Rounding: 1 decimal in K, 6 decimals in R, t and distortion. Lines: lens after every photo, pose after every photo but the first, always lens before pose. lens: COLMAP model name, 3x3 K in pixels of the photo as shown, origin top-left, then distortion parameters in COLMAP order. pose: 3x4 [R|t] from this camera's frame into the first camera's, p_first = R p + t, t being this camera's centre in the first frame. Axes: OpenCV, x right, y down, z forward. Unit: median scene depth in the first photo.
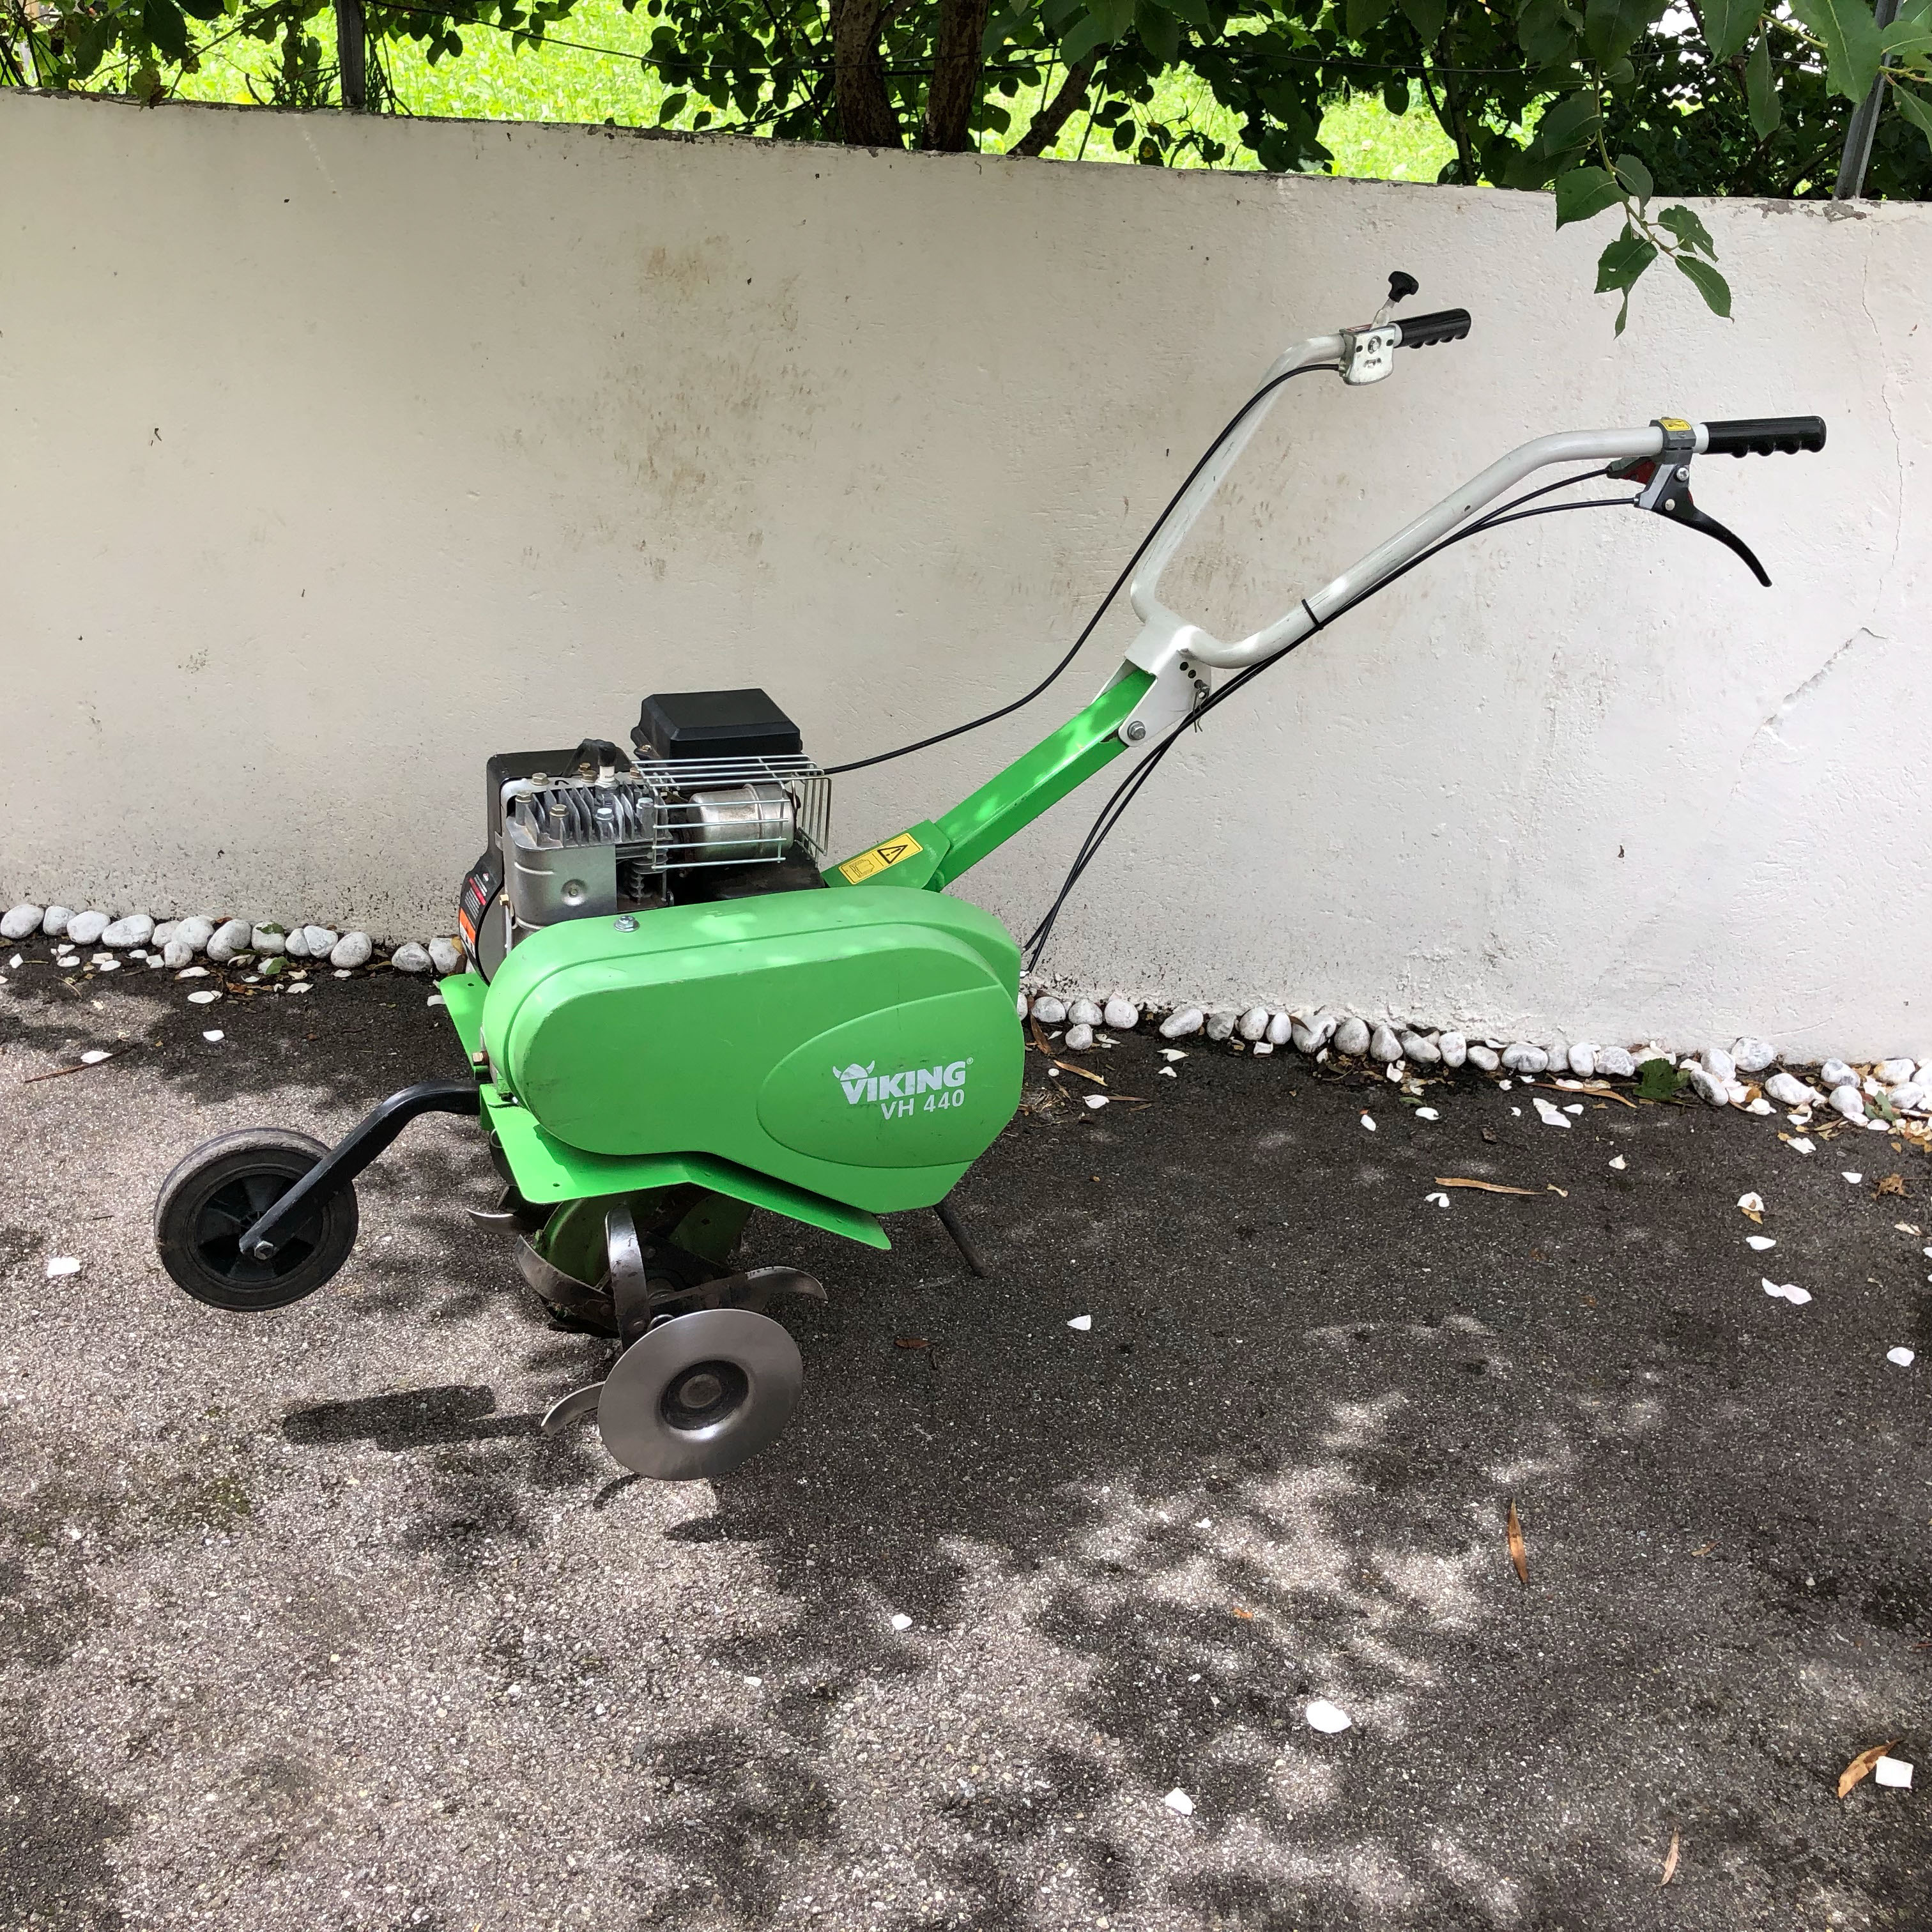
lens RADIAL K [[2108.5, 0, 963.0], [0, 2108.5, 935.9], [0, 0, 1]] dist [0.153633, -0.526083]
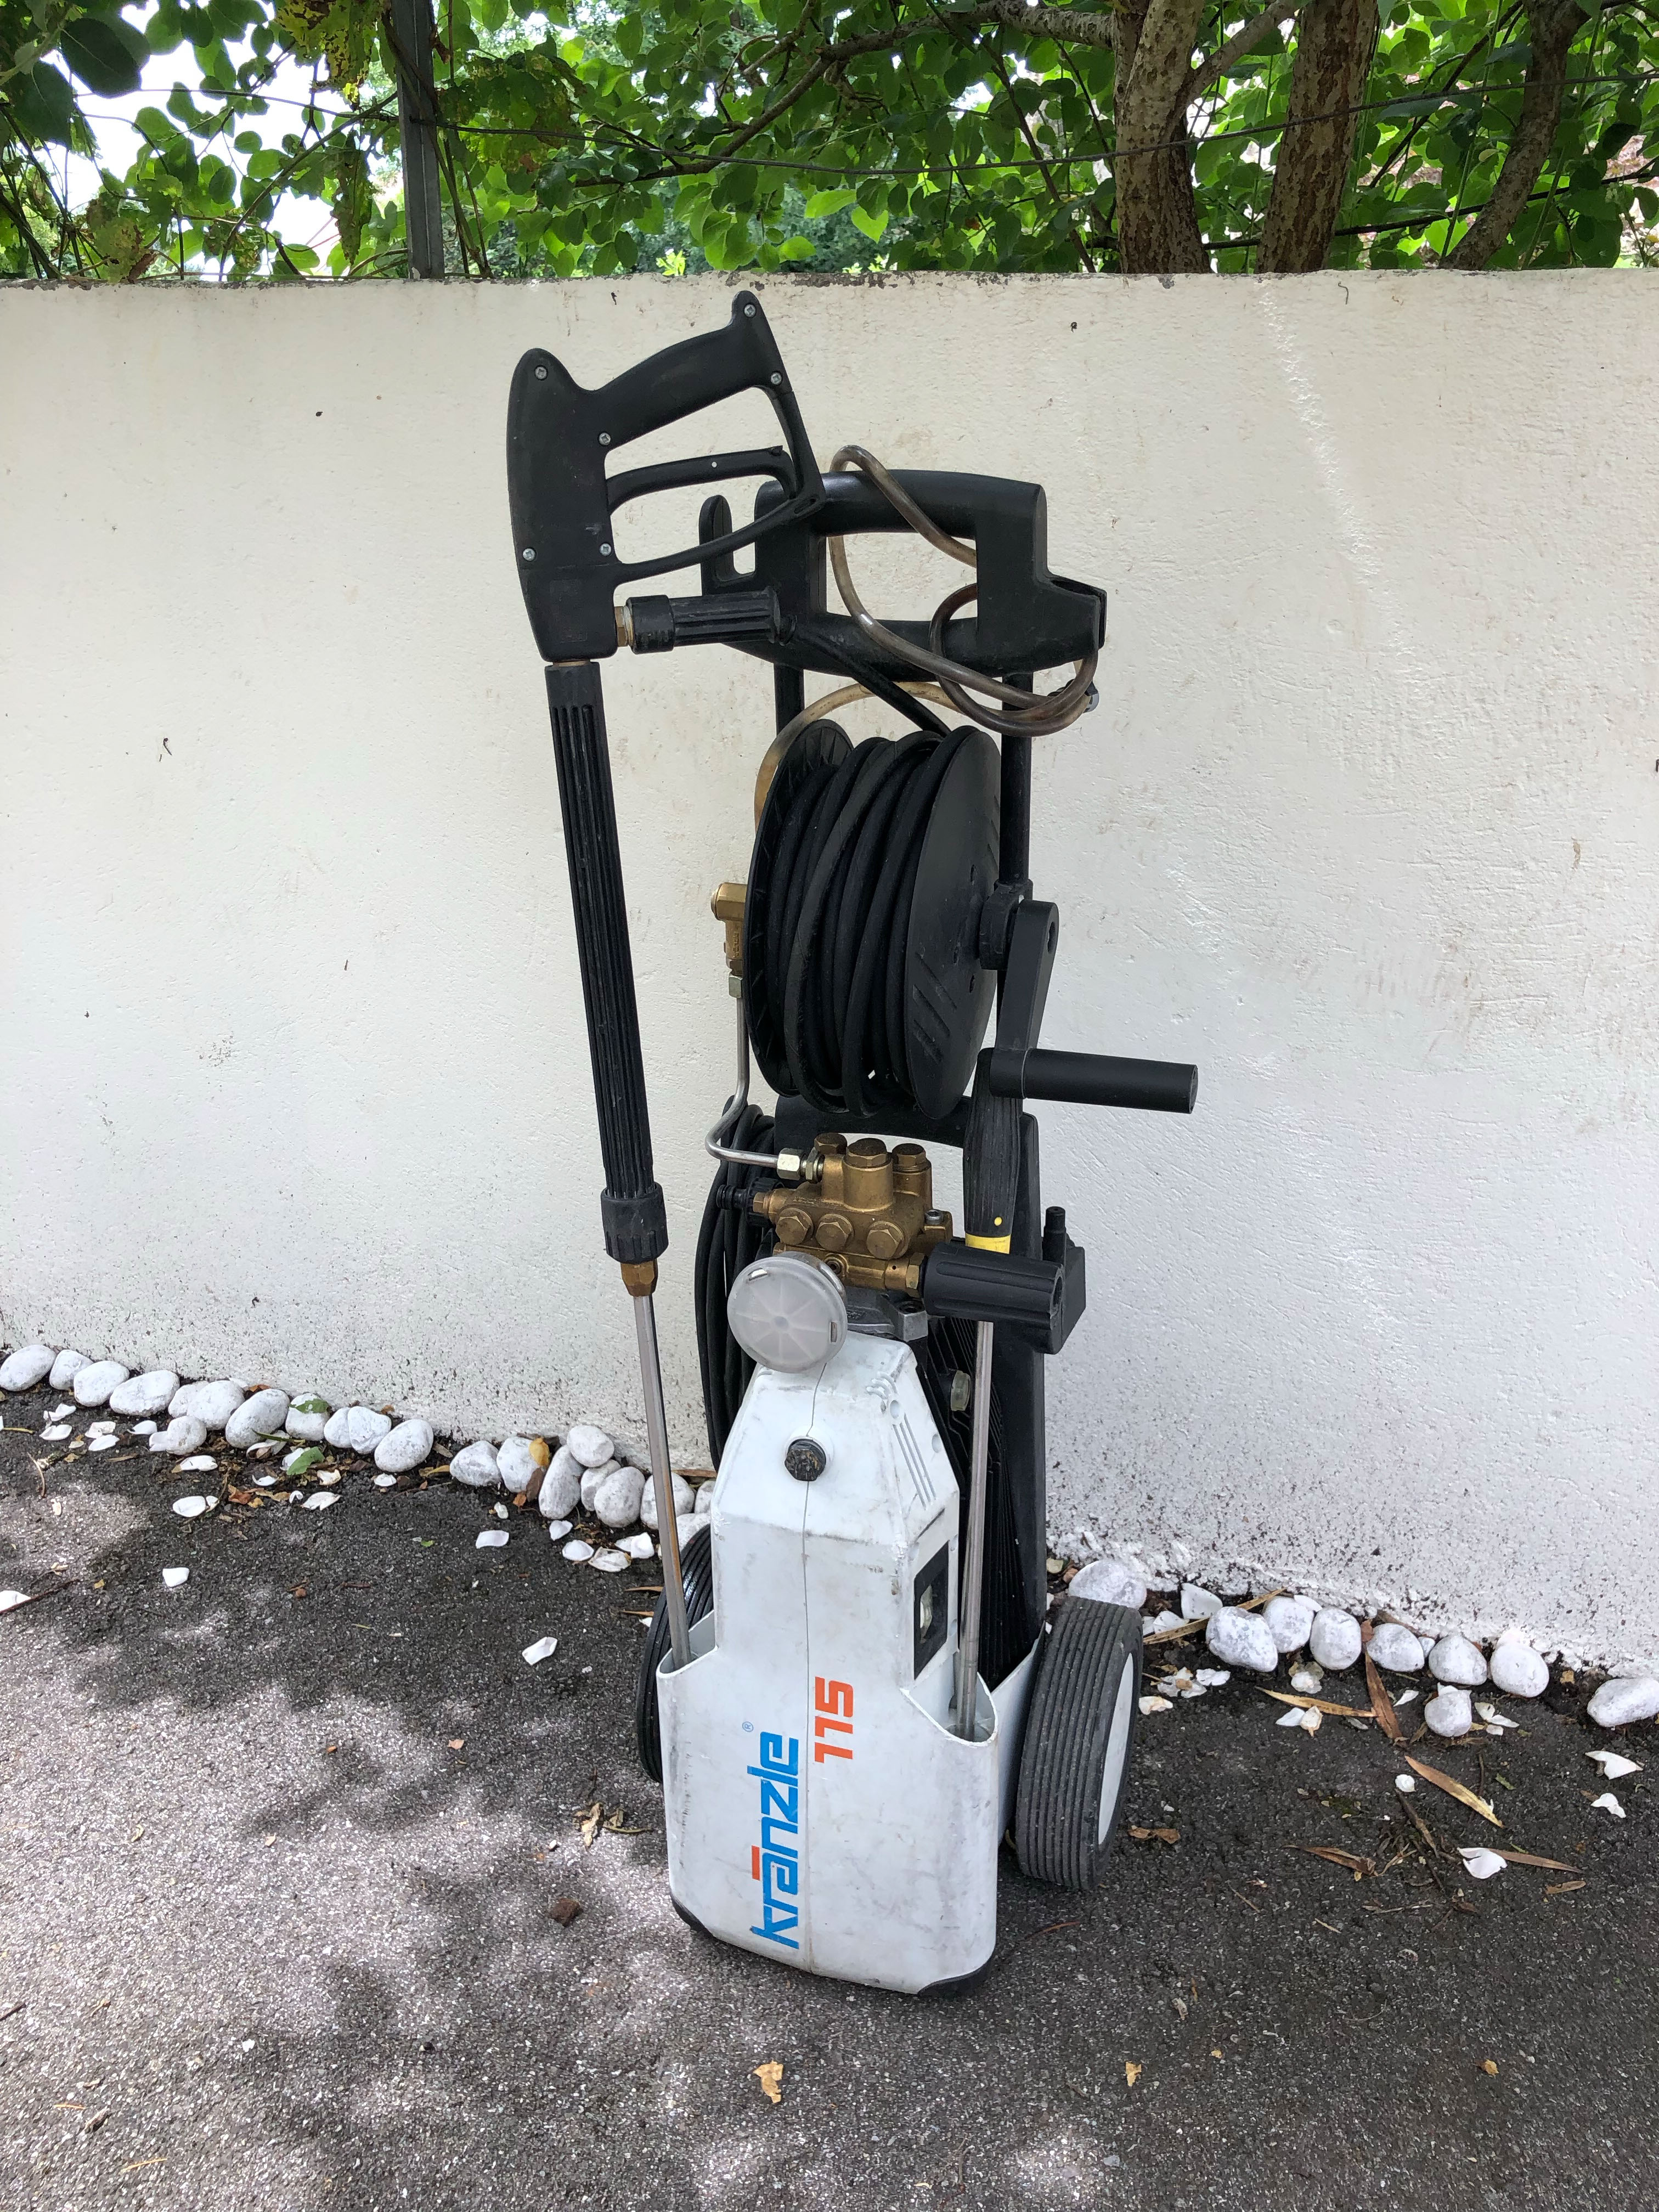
lens RADIAL K [[1806.8, 0, 836.2], [0, 1806.8, 1087.0], [0, 0, 1]] dist [-0.003990, 0.021291]
pose [[0.970777, 0.042788, -0.236139, -0.001427], [-0.062736, 0.995008, -0.077616, -0.085240], [0.231639, 0.090162, 0.968615, 0.464188]]
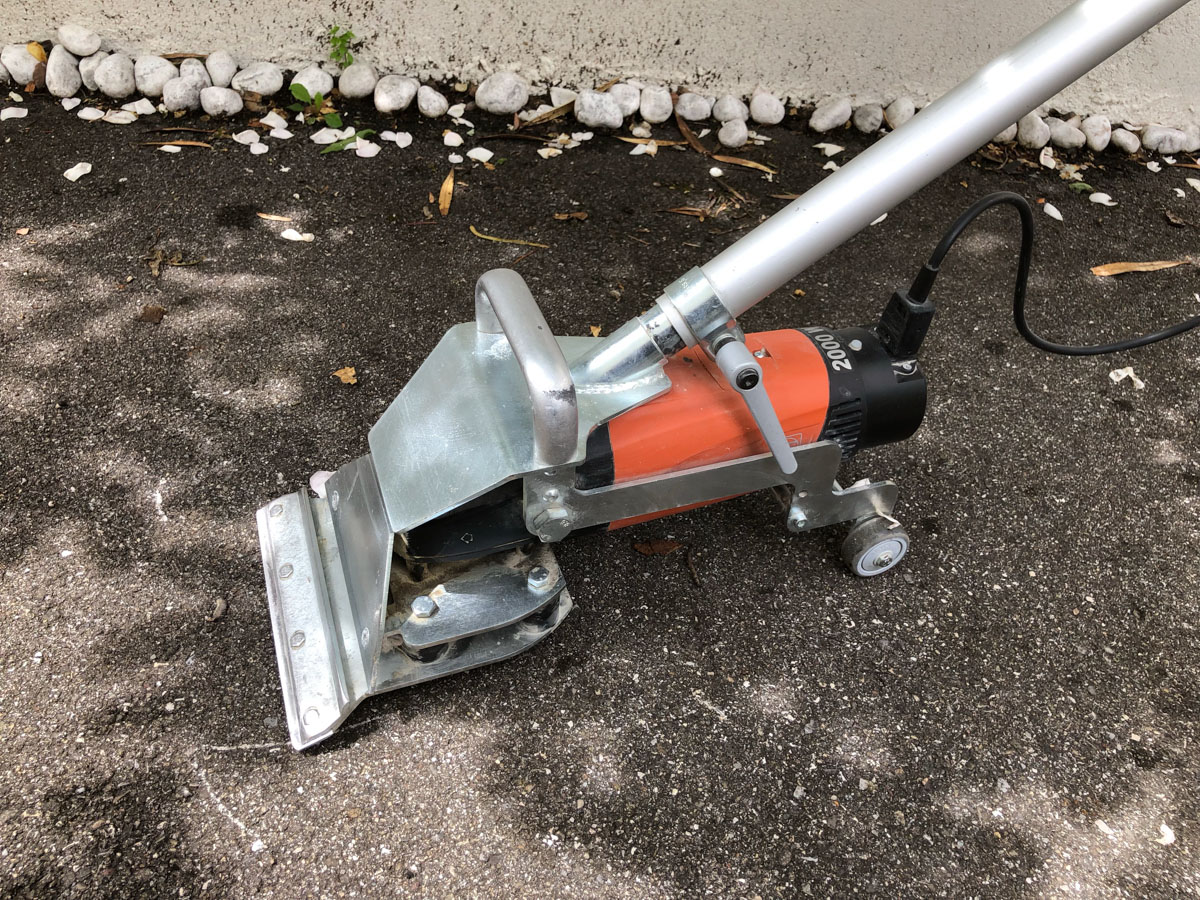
lens RADIAL K [[993.8, 0, 602.8], [0, 993.8, 430.0], [0, 0, 1]] dist [0.006869, -0.007753]
pose [[0.991533, -0.067288, 0.111062, -0.064765], [0.032403, 0.956424, 0.290178, 0.046574], [-0.125748, -0.284122, 0.950506, 0.581536]]
